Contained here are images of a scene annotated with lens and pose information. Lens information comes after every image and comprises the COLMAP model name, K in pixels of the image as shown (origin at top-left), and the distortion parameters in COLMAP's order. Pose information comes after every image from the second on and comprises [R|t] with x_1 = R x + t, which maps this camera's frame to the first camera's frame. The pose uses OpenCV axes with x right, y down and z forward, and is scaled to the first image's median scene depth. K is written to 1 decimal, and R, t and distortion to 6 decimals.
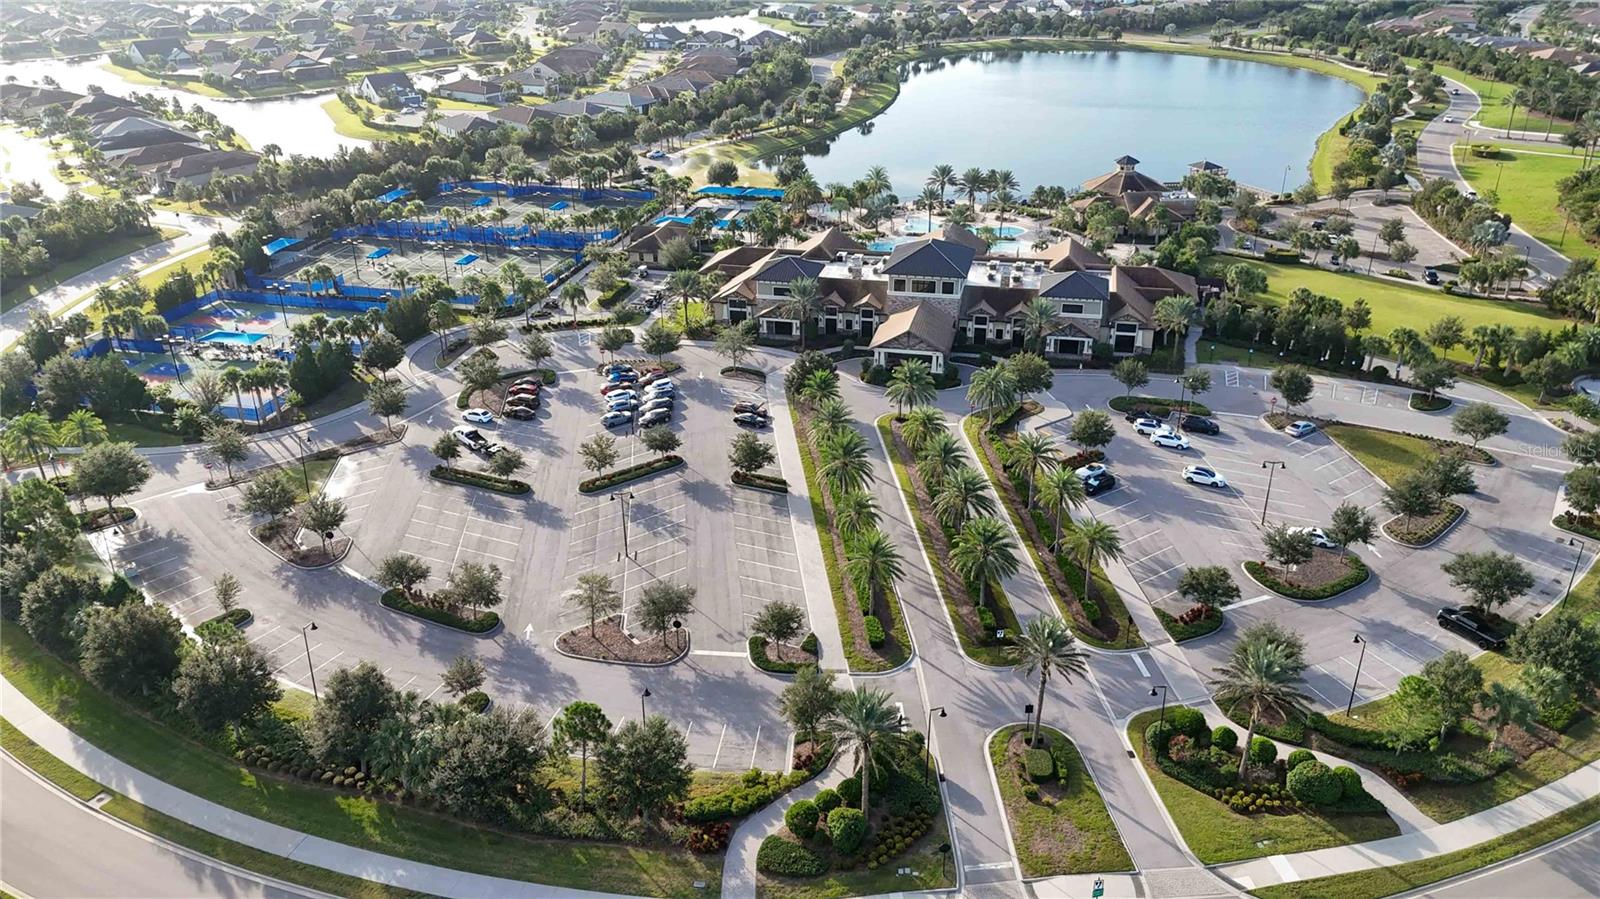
lens RADIAL K [[1176.8, 0, 800.0], [0, 1176.8, 449.5], [0, 0, 1]] dist [0.068395, -0.061561]
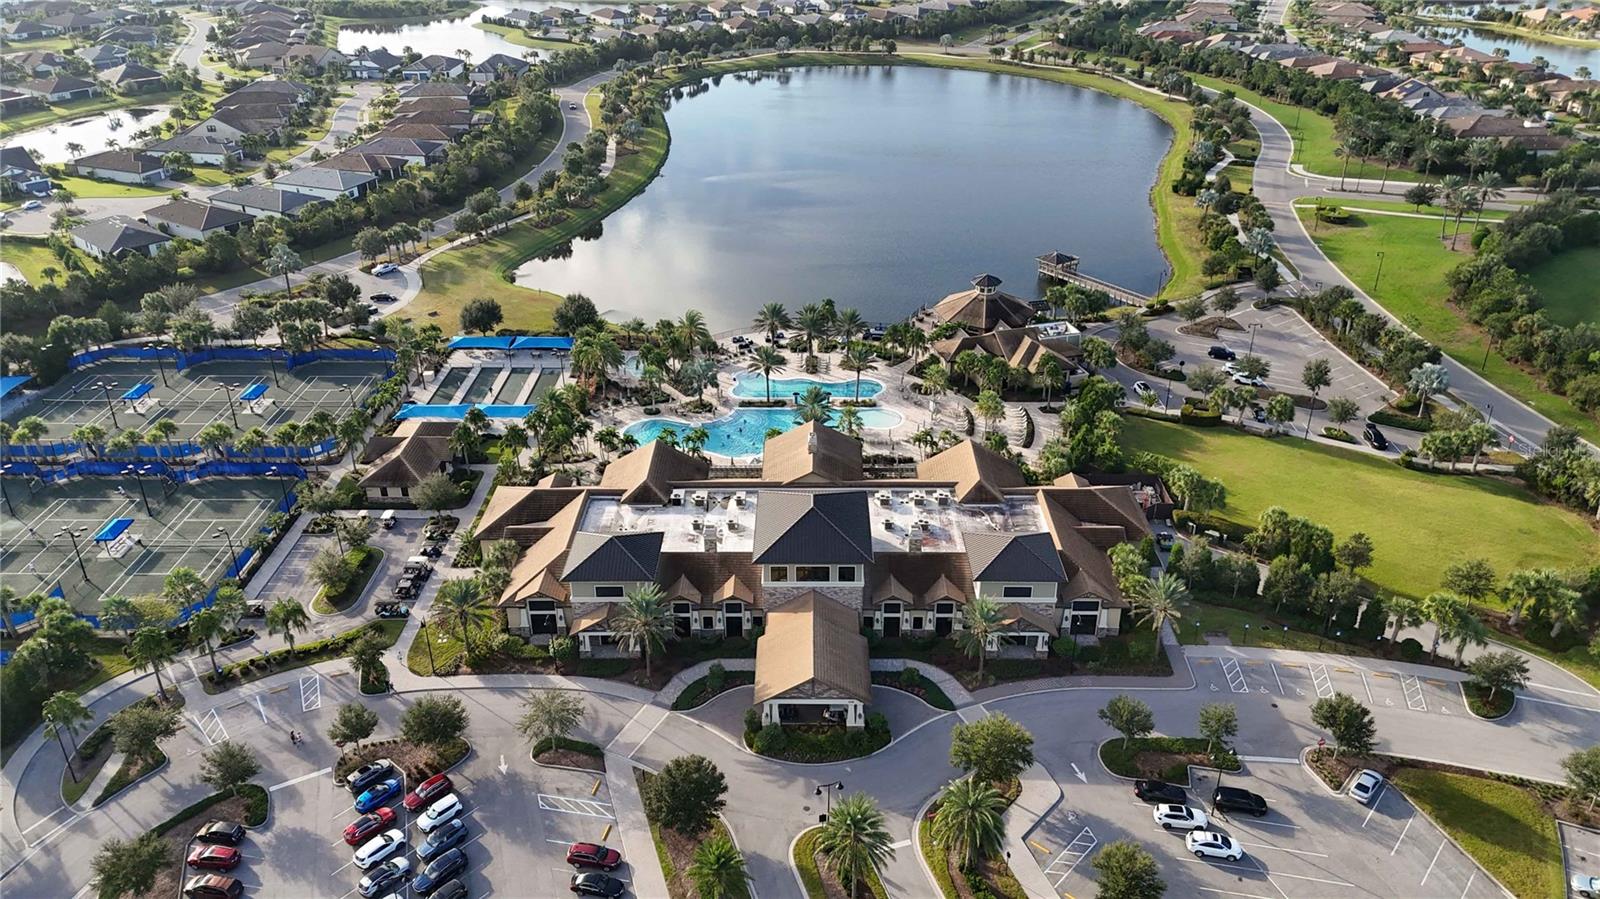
lens RADIAL K [[1176.8, 0, 800.0], [0, 1176.8, 449.5], [0, 0, 1]] dist [0.068395, -0.061561]
pose [[0.975708, -0.096854, 0.196502, -0.017840], [0.089887, 0.994976, 0.044091, -0.127598], [-0.199785, -0.025356, 0.979512, 0.160579]]
